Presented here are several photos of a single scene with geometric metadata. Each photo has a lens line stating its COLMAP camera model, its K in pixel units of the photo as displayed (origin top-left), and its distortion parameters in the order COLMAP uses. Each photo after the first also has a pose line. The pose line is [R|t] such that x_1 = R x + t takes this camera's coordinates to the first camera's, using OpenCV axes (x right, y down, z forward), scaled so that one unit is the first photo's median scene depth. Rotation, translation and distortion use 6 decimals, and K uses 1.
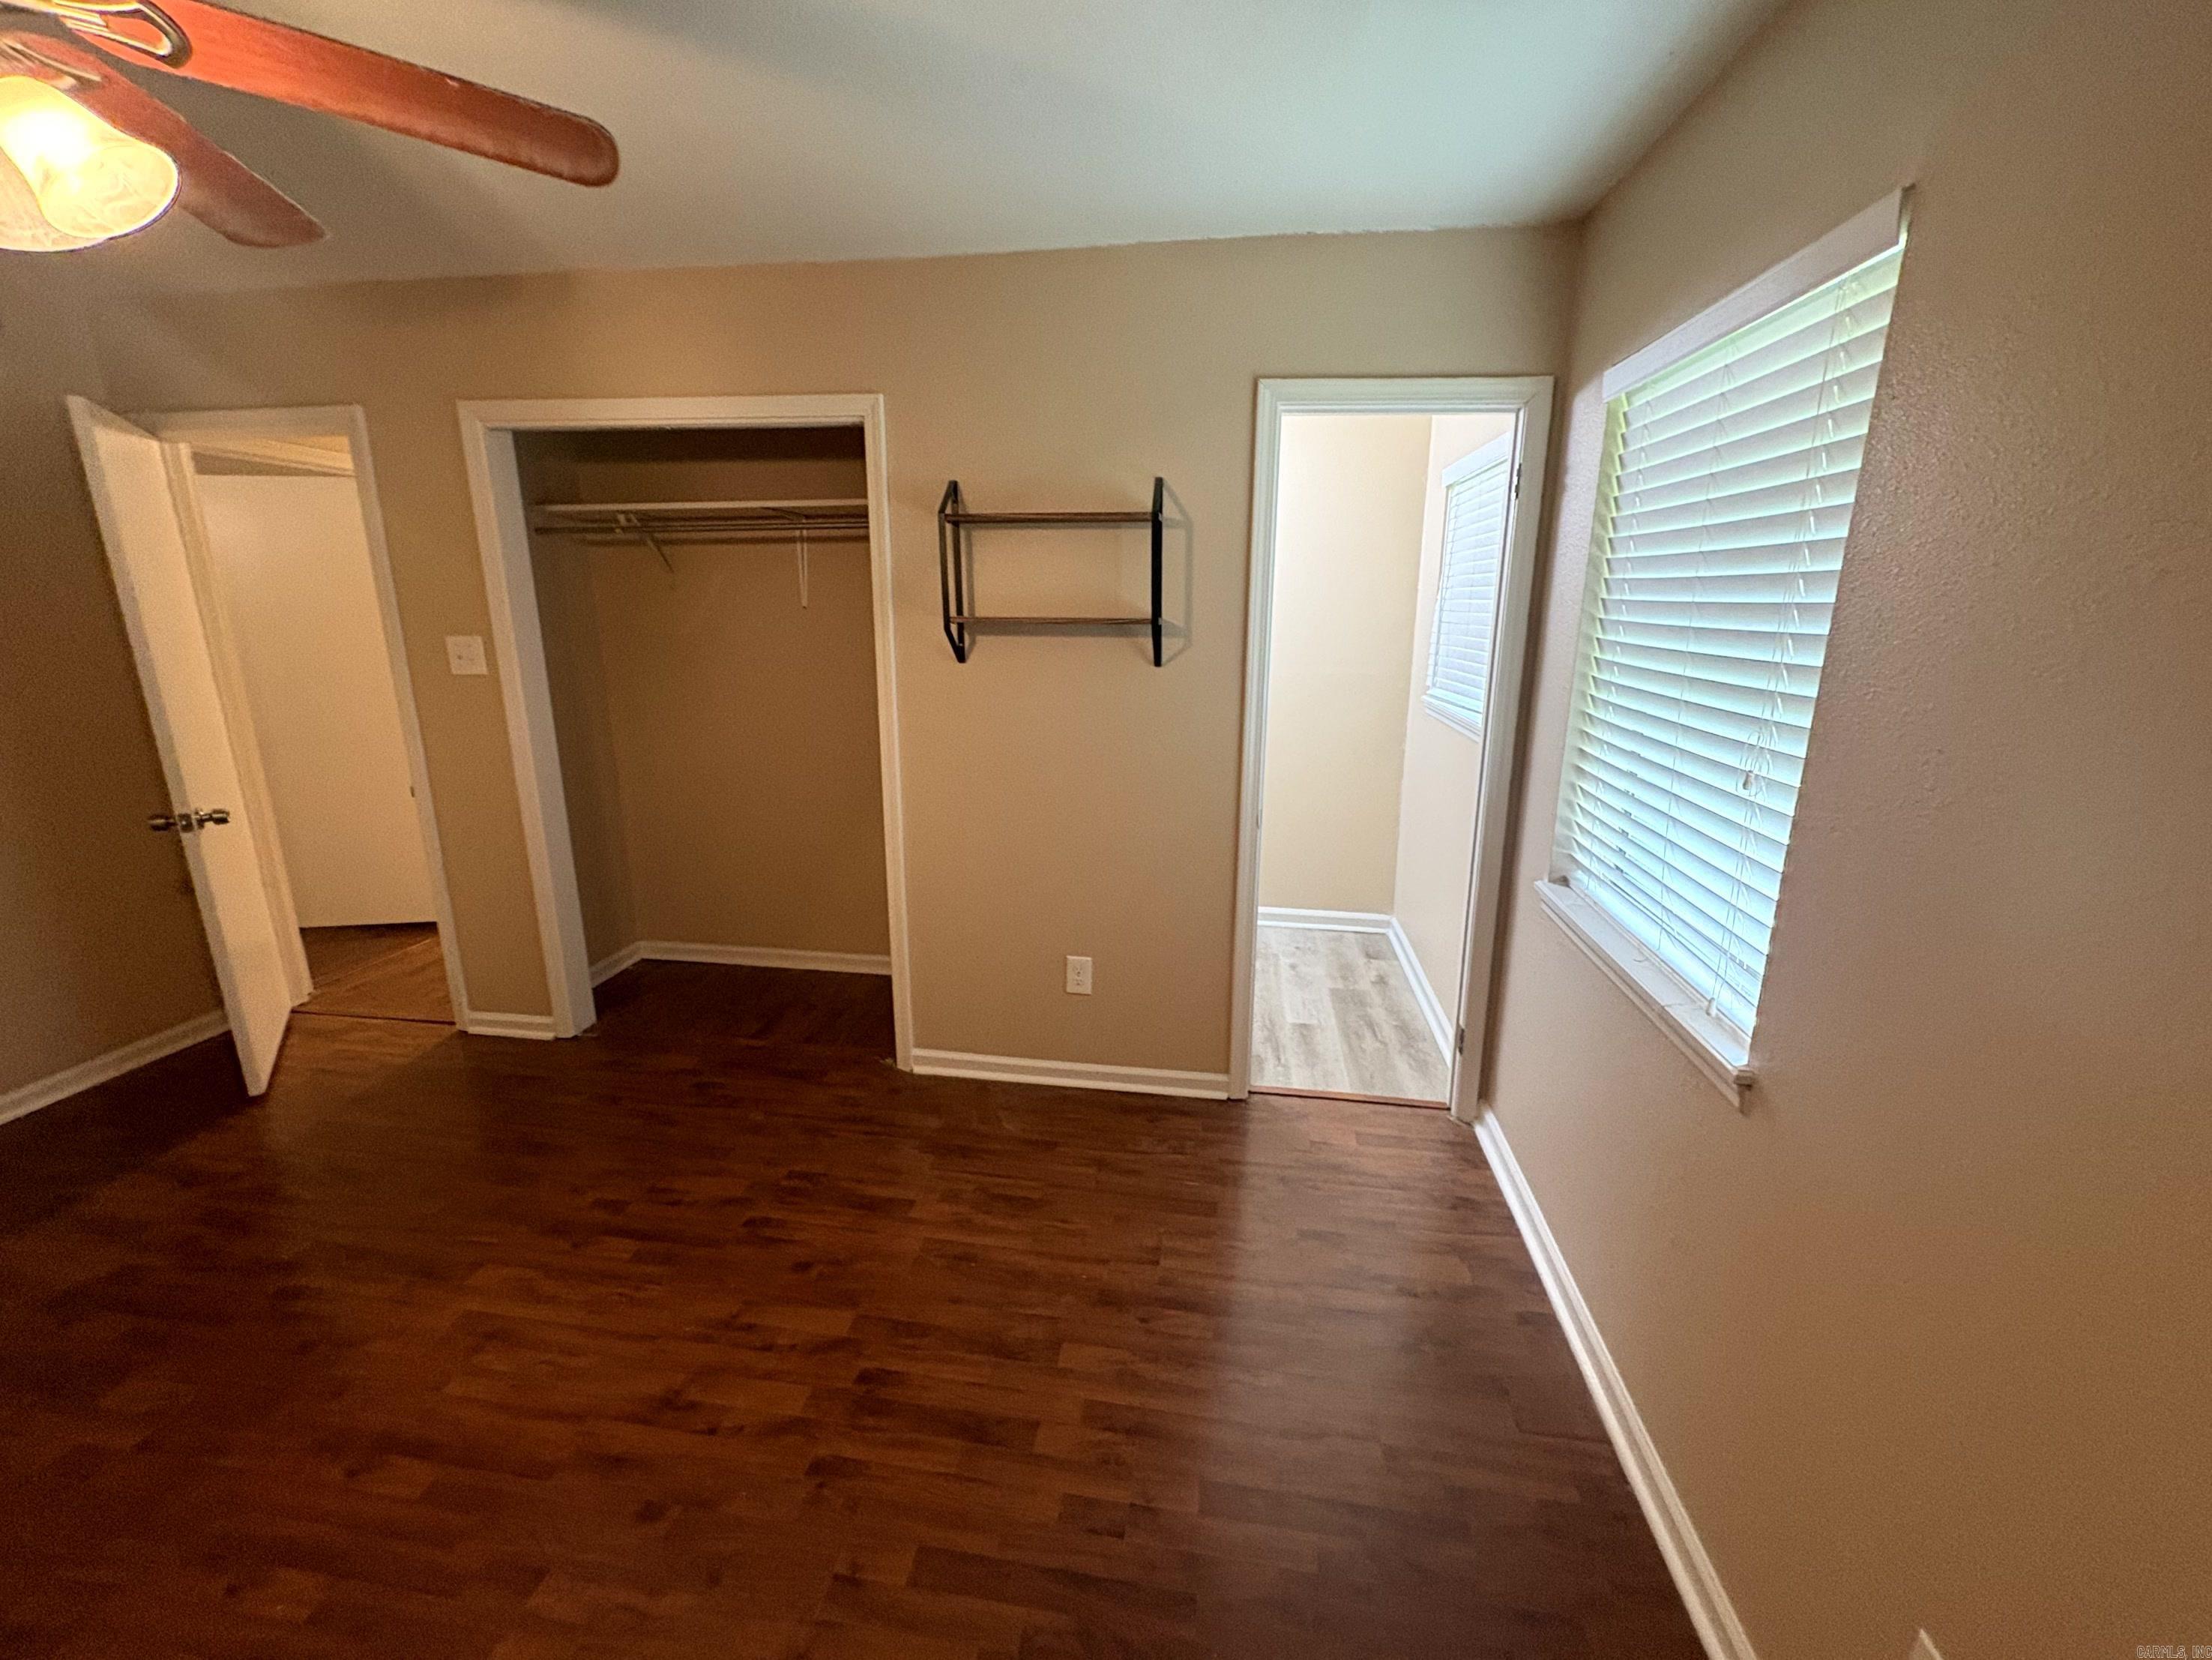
lens RADIAL K [[881.8, 0, 1106.4], [0, 881.8, 820.9], [0, 0, 1]] dist [0.000578, -0.000021]
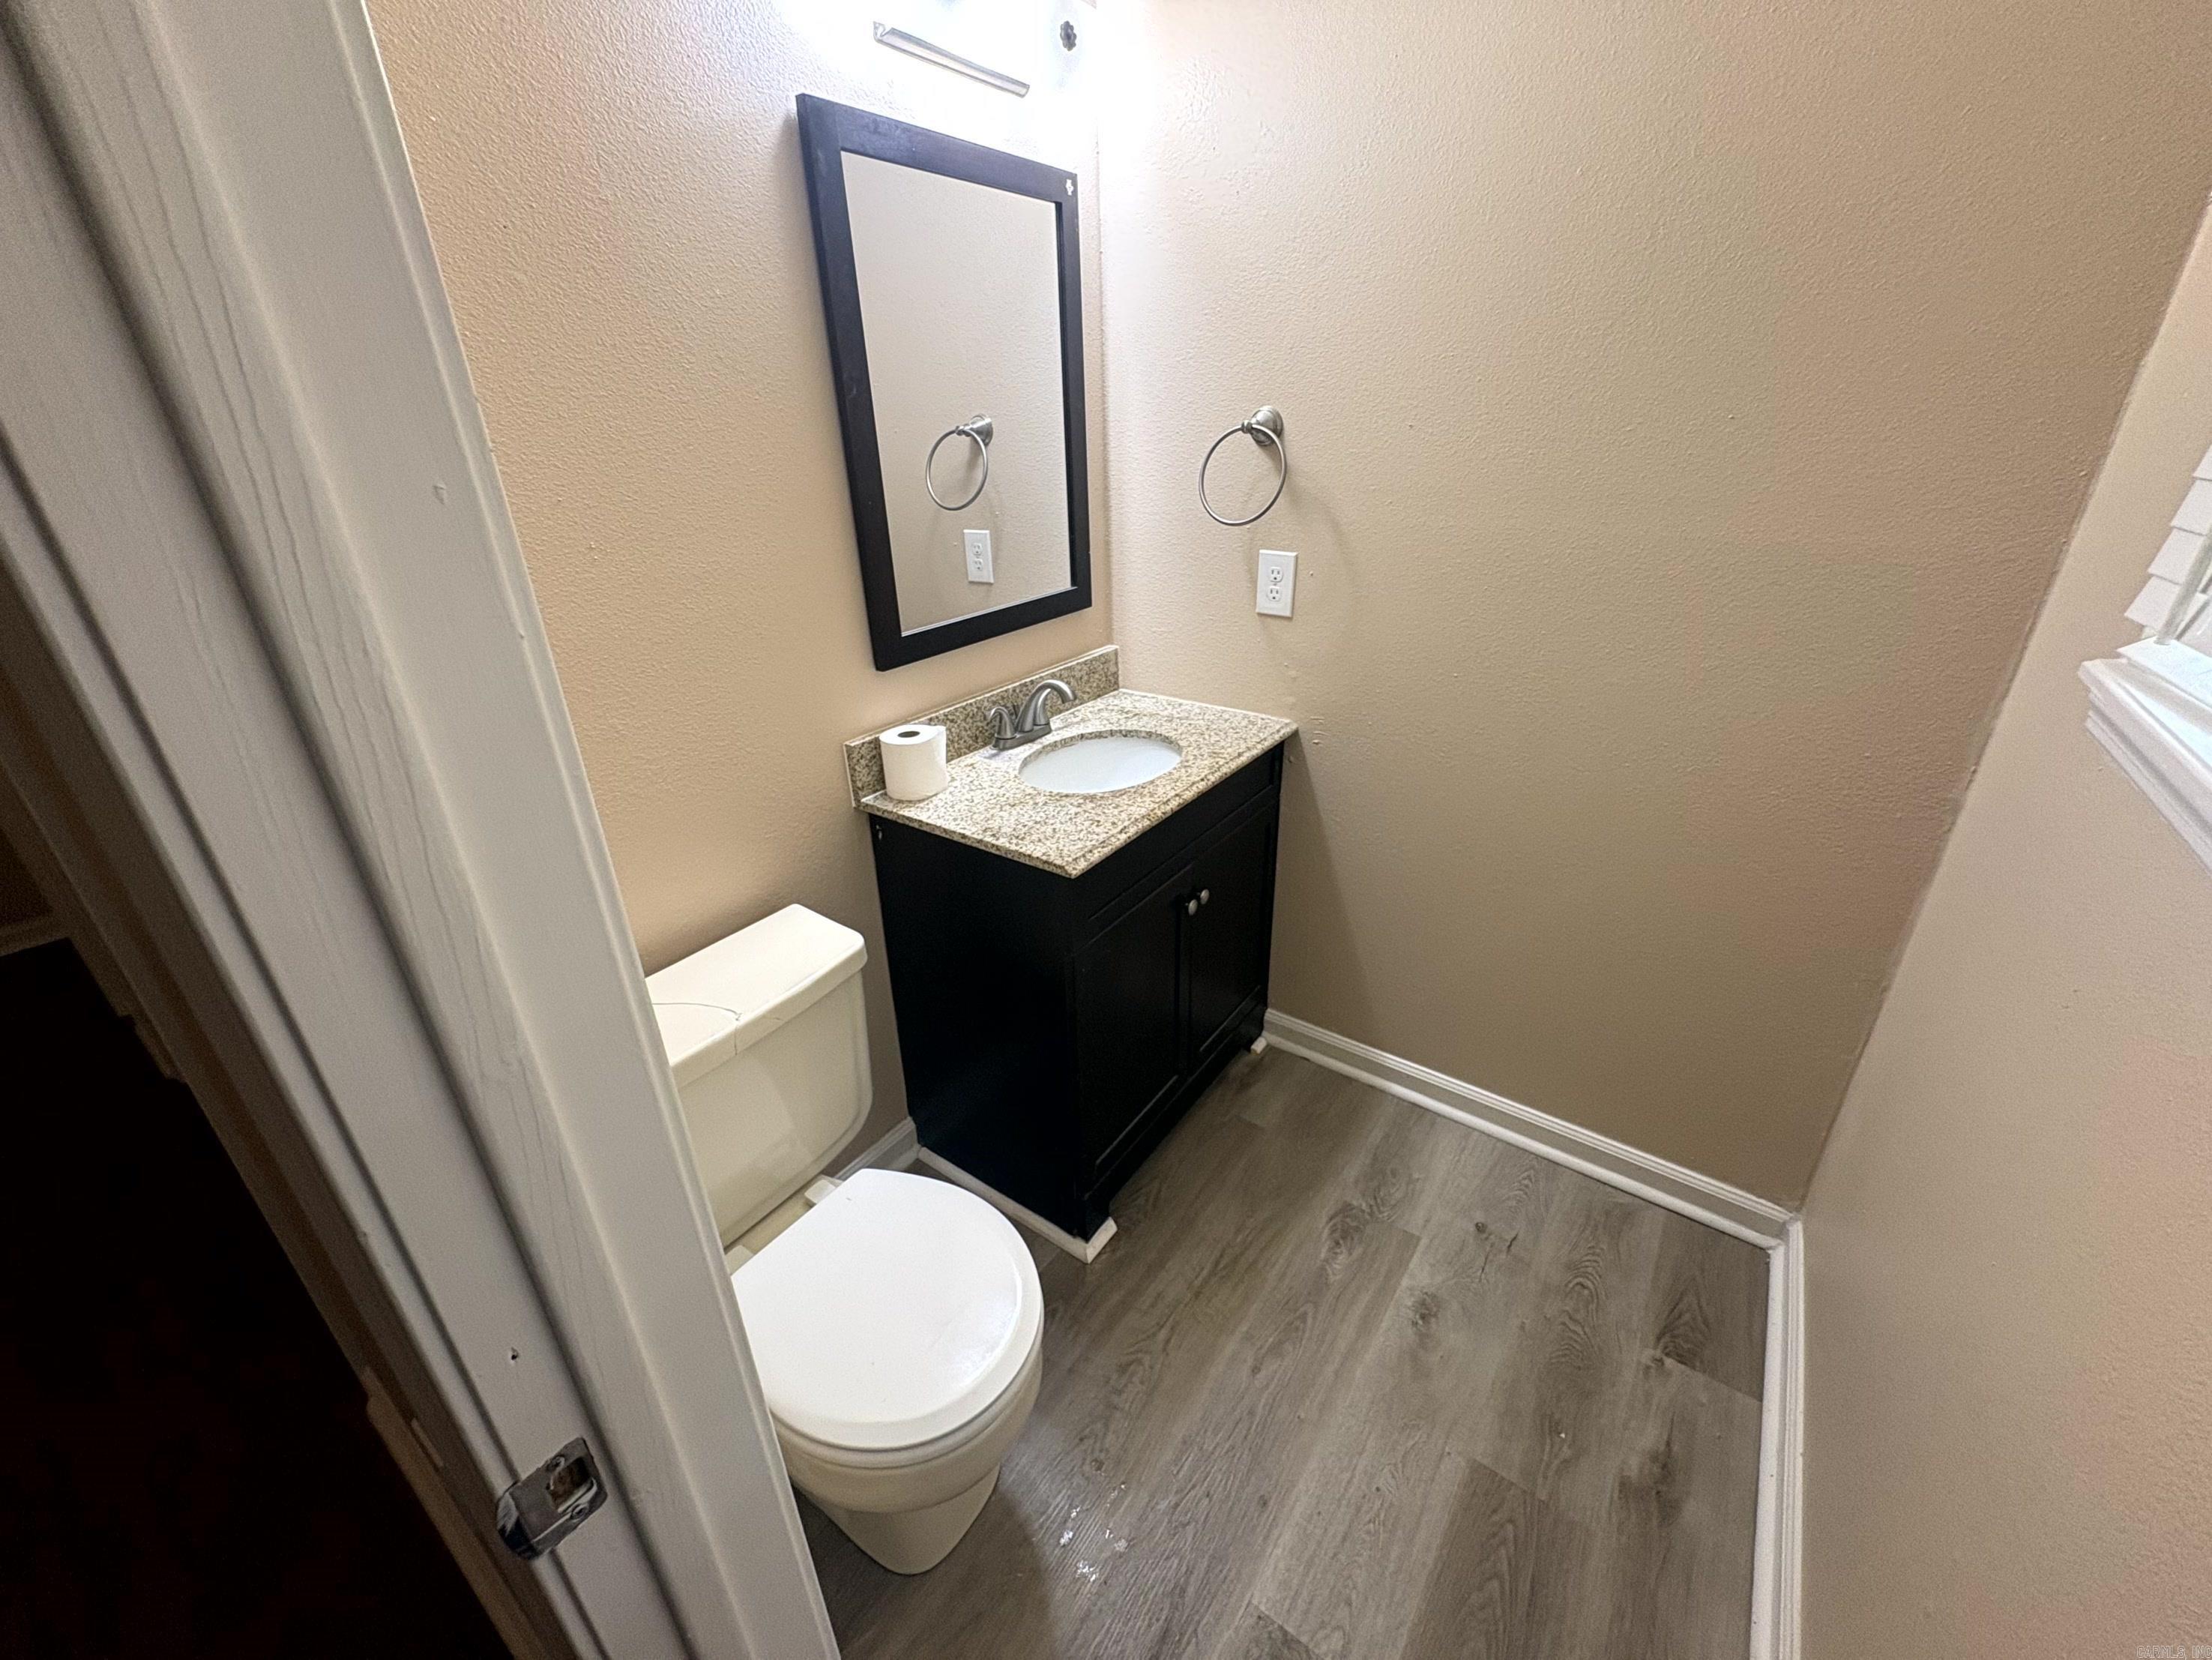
lens RADIAL K [[881.8, 0, 1106.4], [0, 881.8, 820.9], [0, 0, 1]] dist [0.000578, -0.000021]
pose [[0.888087, 0.172049, -0.426265, 0.216486], [-0.088707, 0.974029, 0.208324, -0.119627], [0.451036, -0.147197, 0.880284, 0.623224]]
